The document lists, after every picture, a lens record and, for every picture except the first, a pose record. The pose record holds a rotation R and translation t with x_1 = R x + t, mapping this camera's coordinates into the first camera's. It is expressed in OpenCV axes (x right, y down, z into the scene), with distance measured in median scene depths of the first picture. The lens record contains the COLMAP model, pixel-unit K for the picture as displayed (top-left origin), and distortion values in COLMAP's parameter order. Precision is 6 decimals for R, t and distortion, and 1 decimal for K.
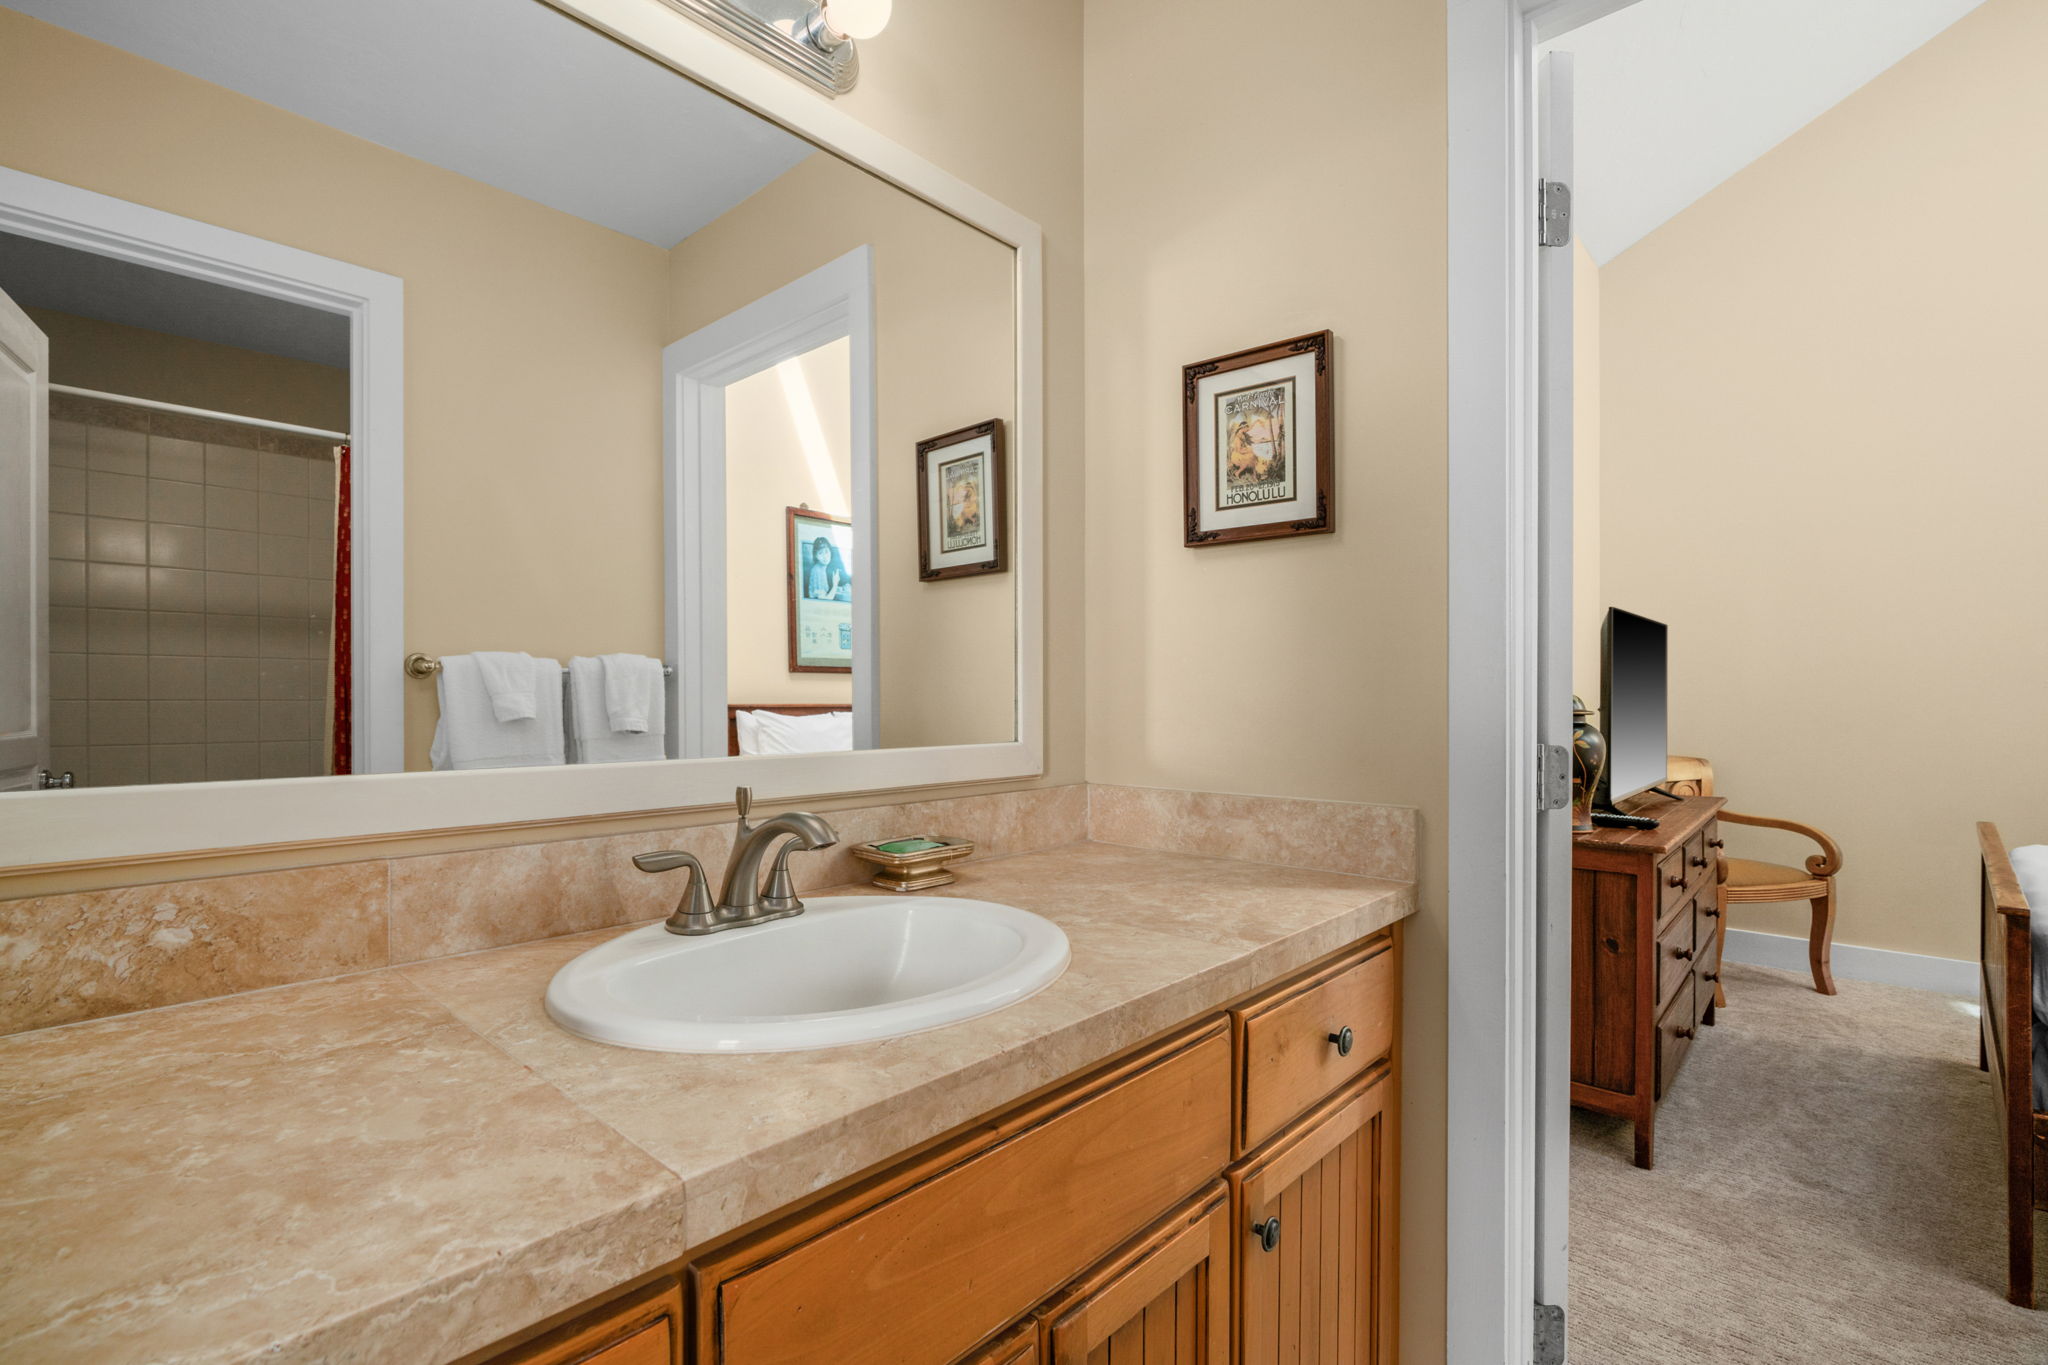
lens RADIAL K [[947.6, 0, 995.0], [0, 947.6, 691.3], [0, 0, 1]] dist [-0.011405, 0.004591]
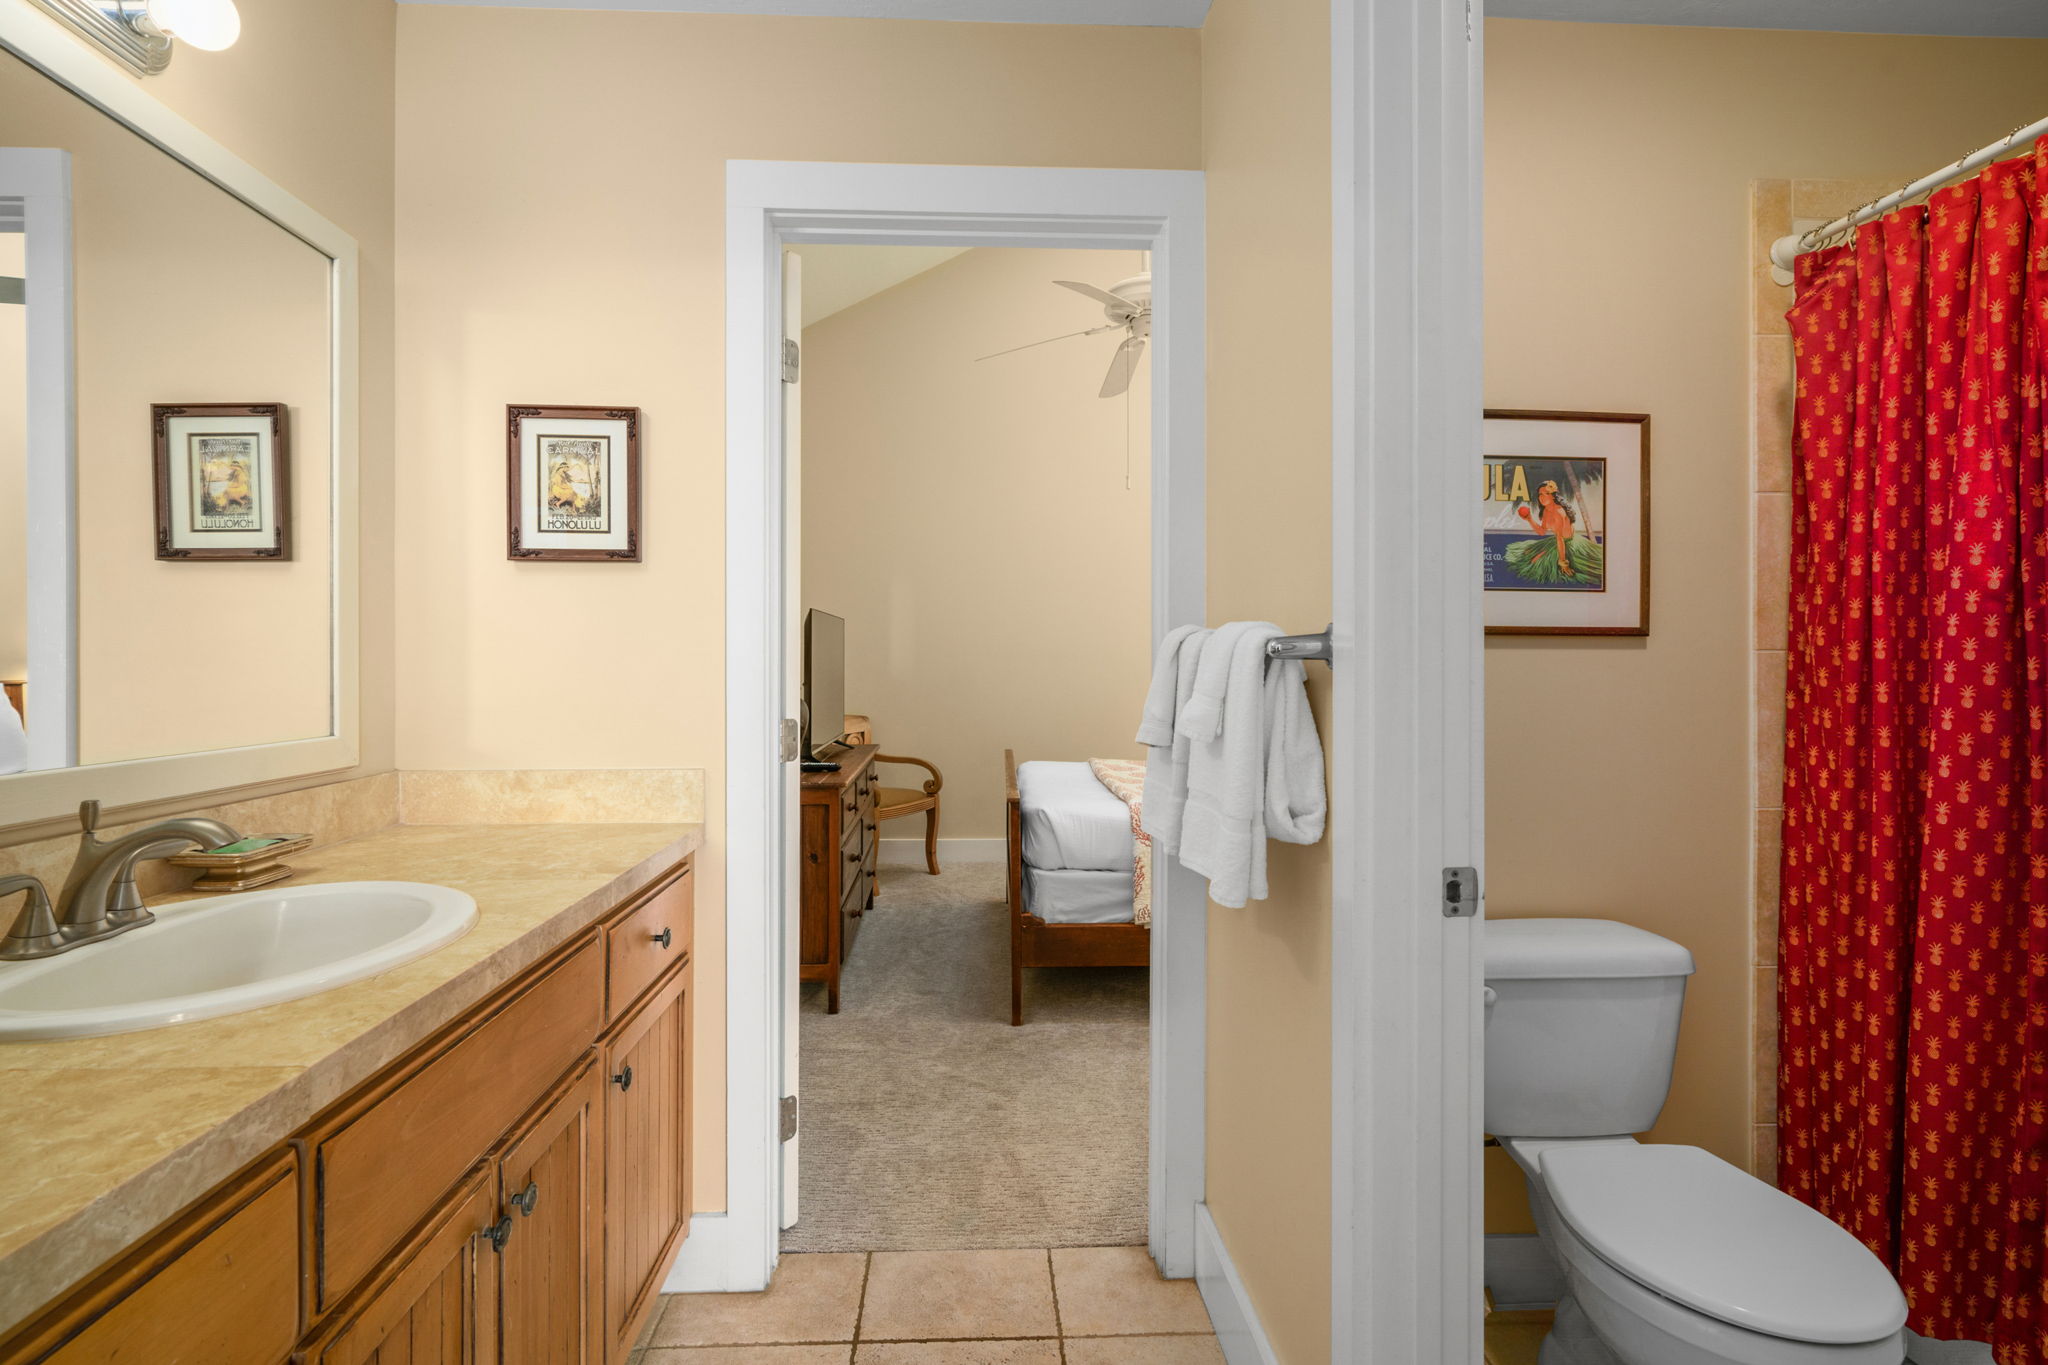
lens RADIAL K [[962.3, 0, 1002.8], [0, 962.3, 694.3], [0, 0, 1]] dist [-0.000158, 0.000473]
pose [[0.703634, -0.025798, 0.710094, -0.212761], [-0.003092, 0.999220, 0.039366, -0.036374], [-0.710556, -0.029896, 0.703006, -0.260258]]
